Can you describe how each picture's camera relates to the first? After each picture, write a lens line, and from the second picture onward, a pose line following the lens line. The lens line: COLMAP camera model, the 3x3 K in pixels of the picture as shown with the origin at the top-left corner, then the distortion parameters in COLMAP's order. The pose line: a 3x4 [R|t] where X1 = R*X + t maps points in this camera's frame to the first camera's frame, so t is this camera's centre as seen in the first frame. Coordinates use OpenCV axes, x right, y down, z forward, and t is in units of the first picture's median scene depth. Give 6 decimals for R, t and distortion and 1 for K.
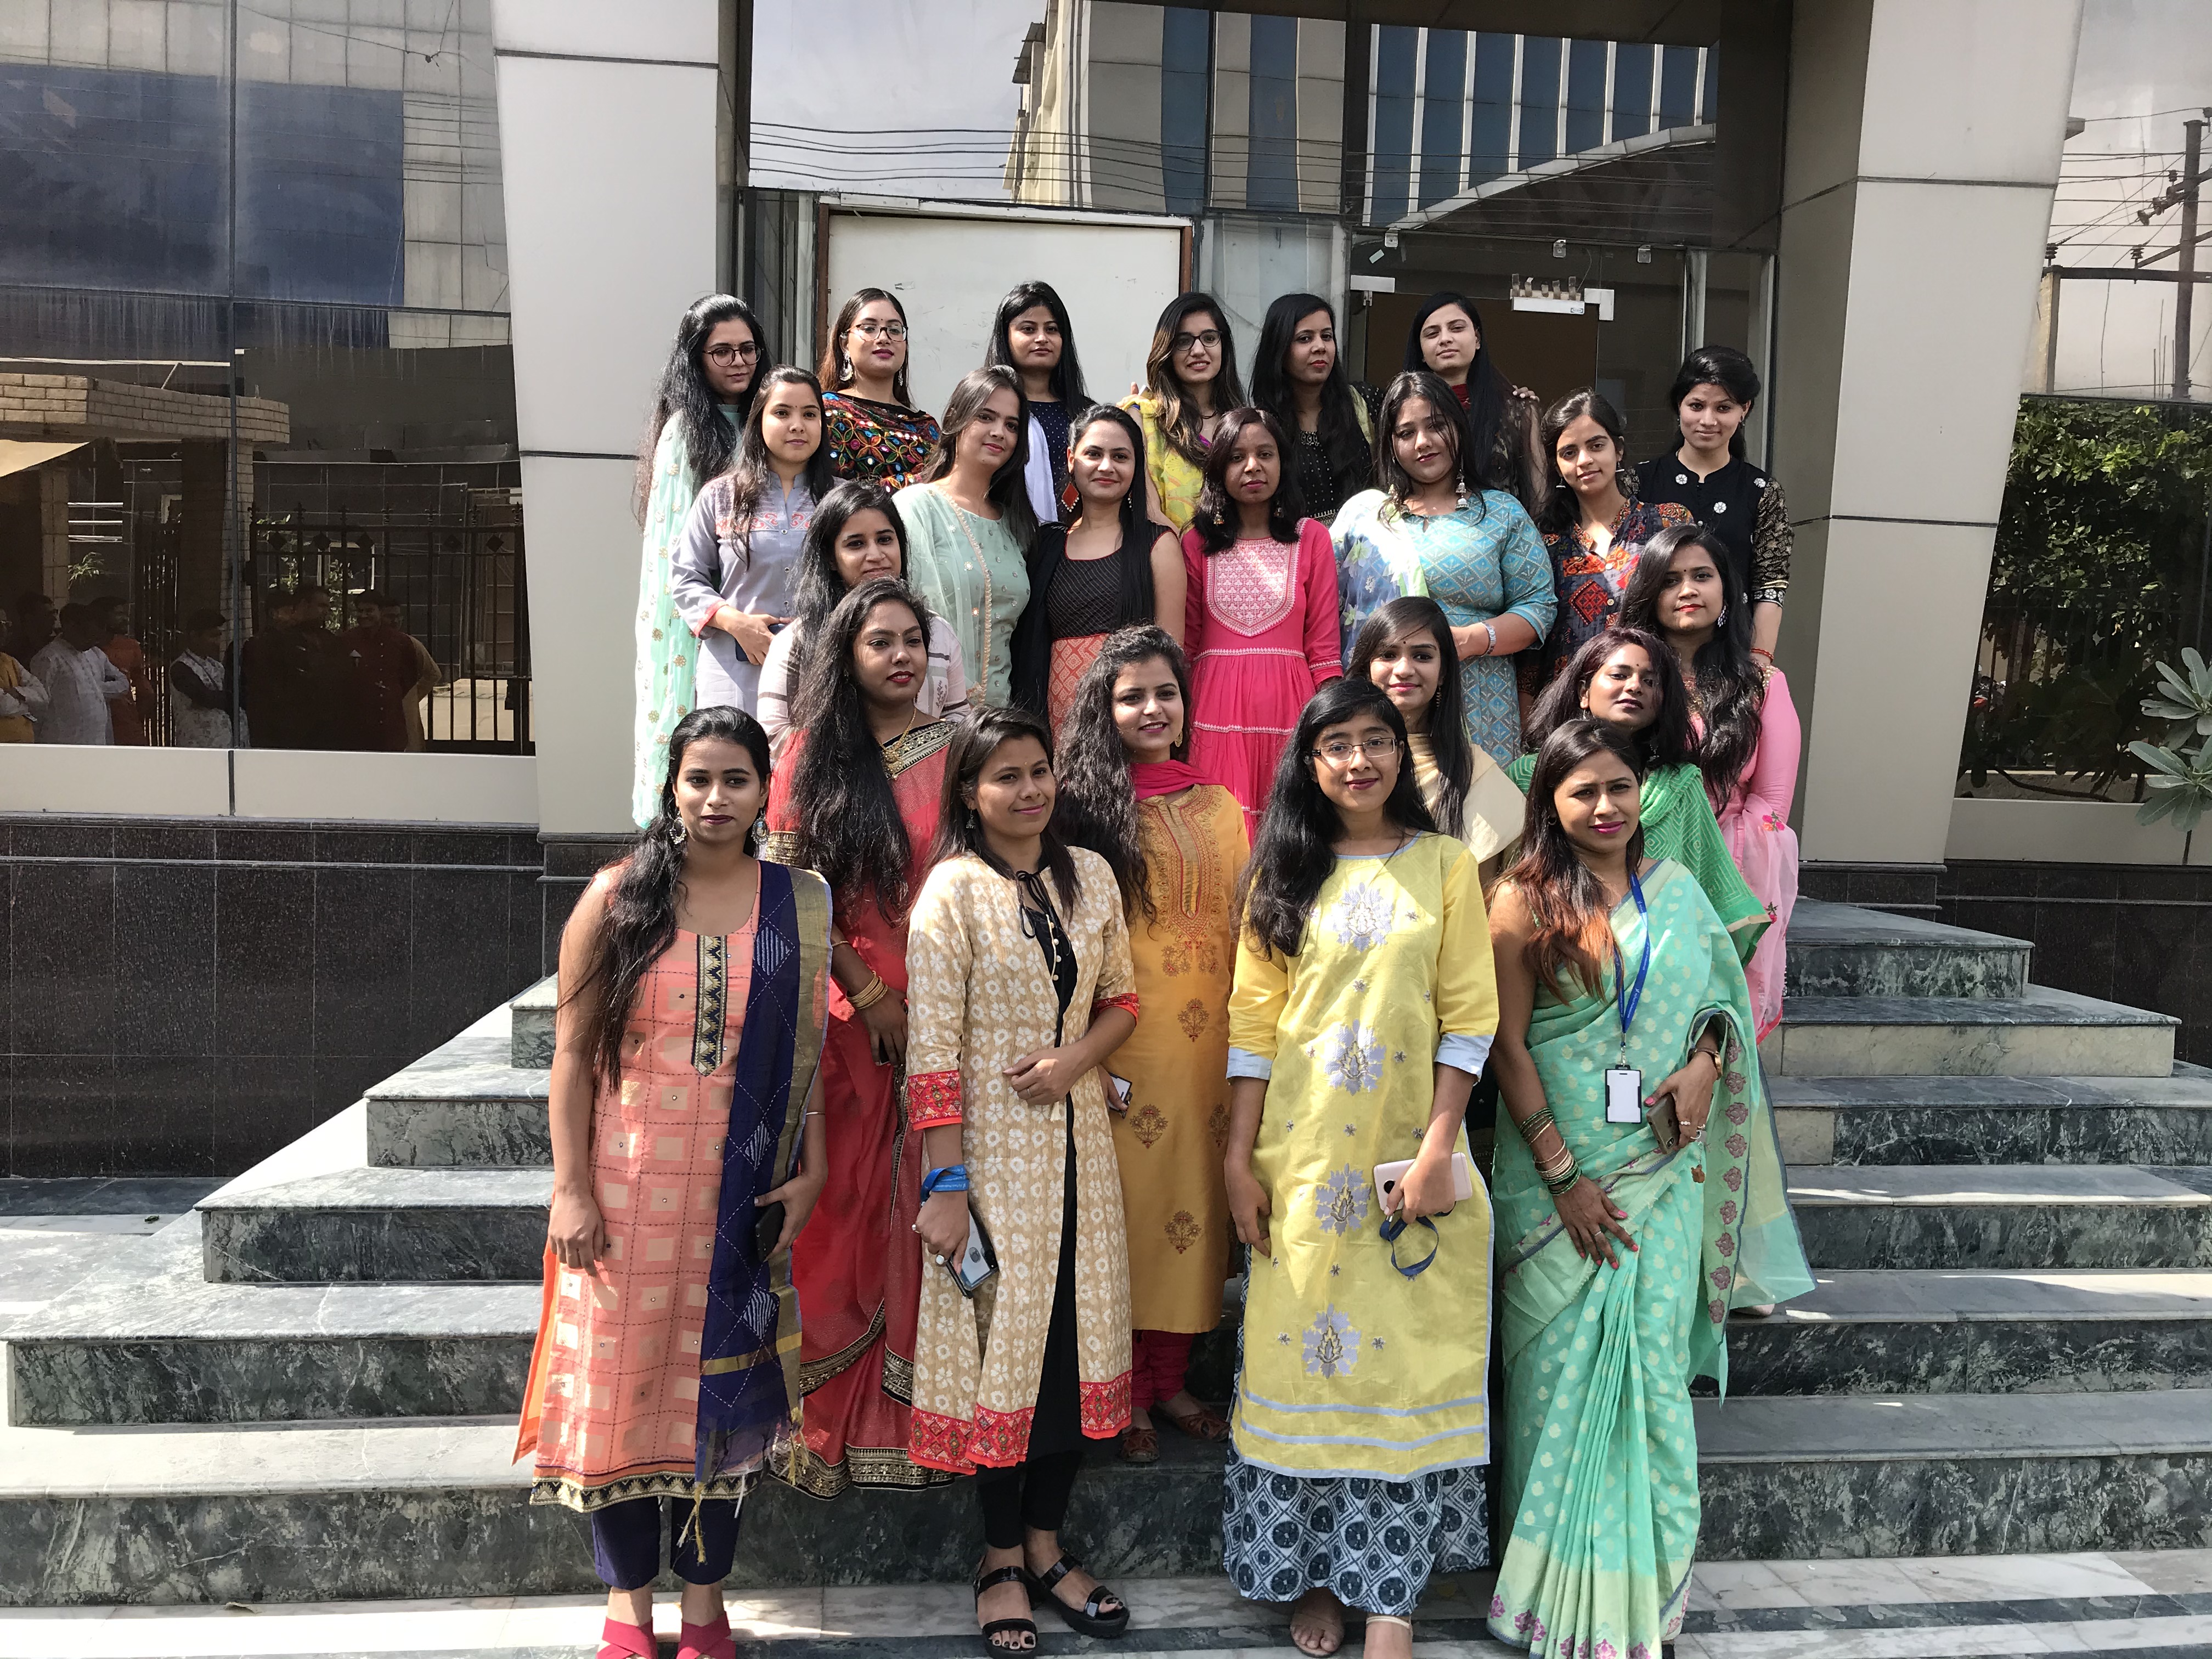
lens RADIAL K [[1859.7, 0, 1162.5], [0, 1859.7, 811.6], [0, 0, 1]] dist [0.028395, -0.040626]
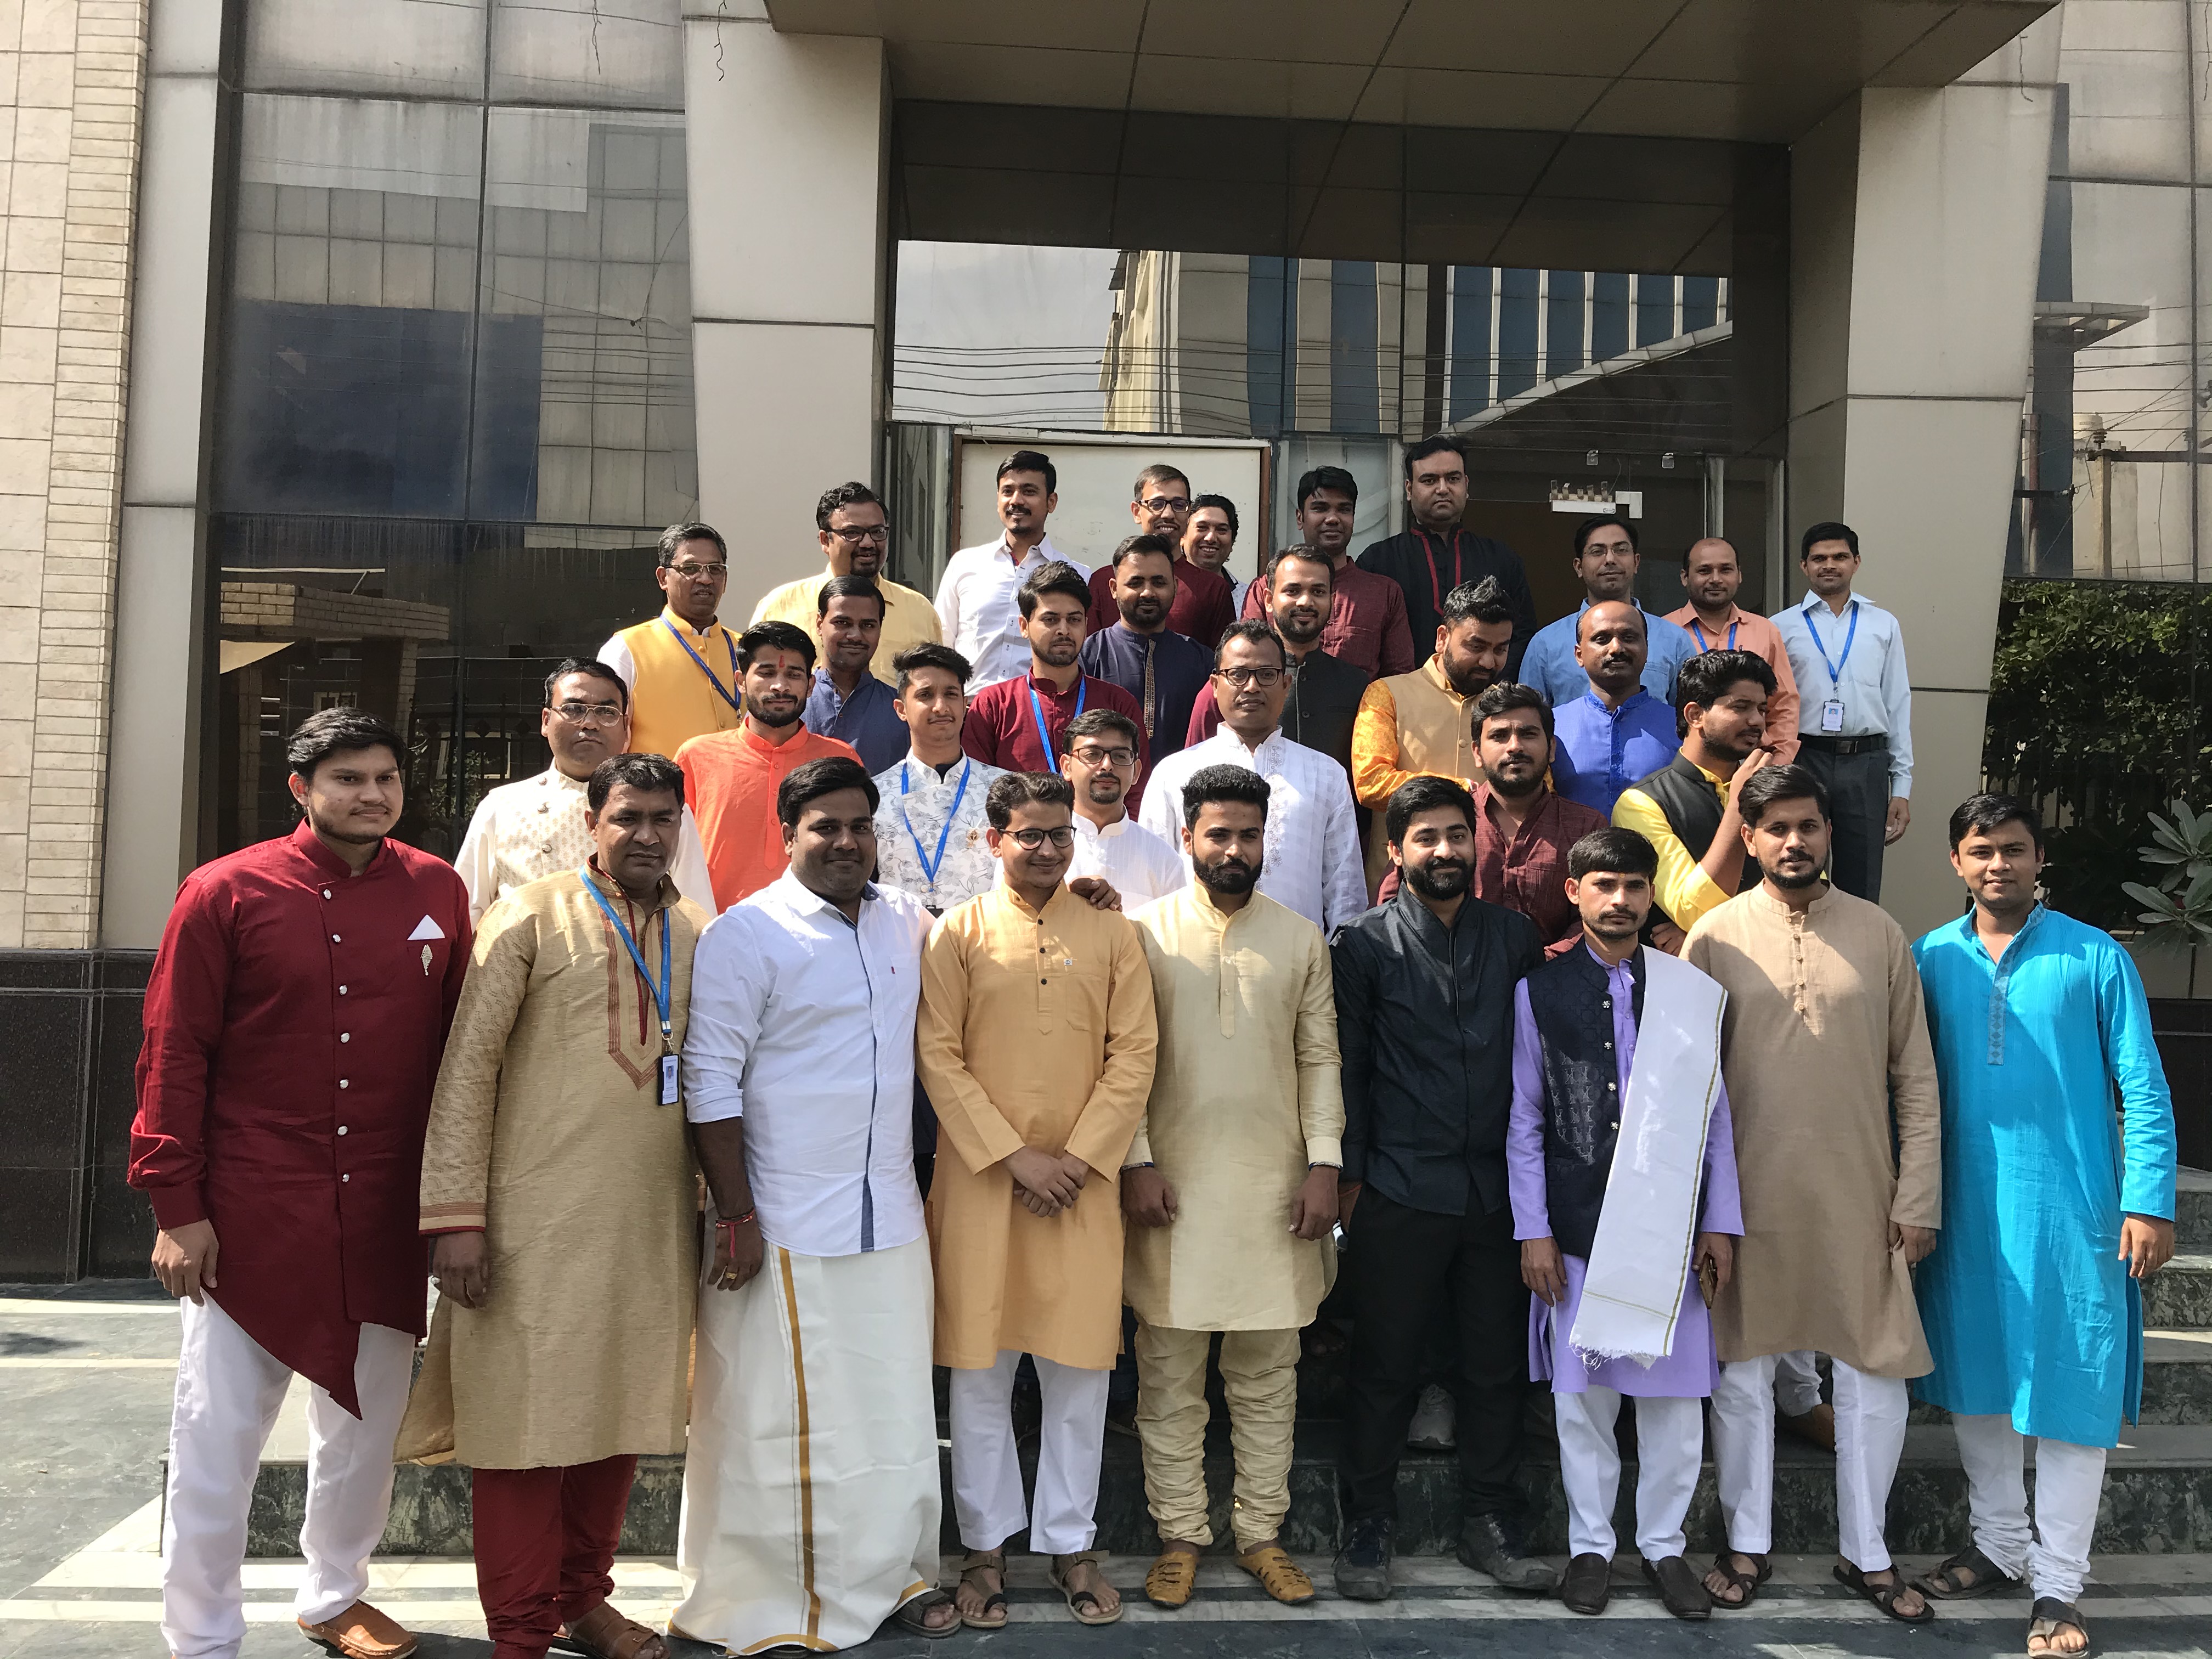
lens RADIAL K [[1859.7, 0, 1162.5], [0, 1859.7, 811.6], [0, 0, 1]] dist [0.028395, -0.040626]
pose [[0.998774, -0.008916, -0.048702, 0.004731], [0.004133, 0.995233, -0.097441, 0.042014], [0.049339, 0.097120, 0.994049, -0.219477]]
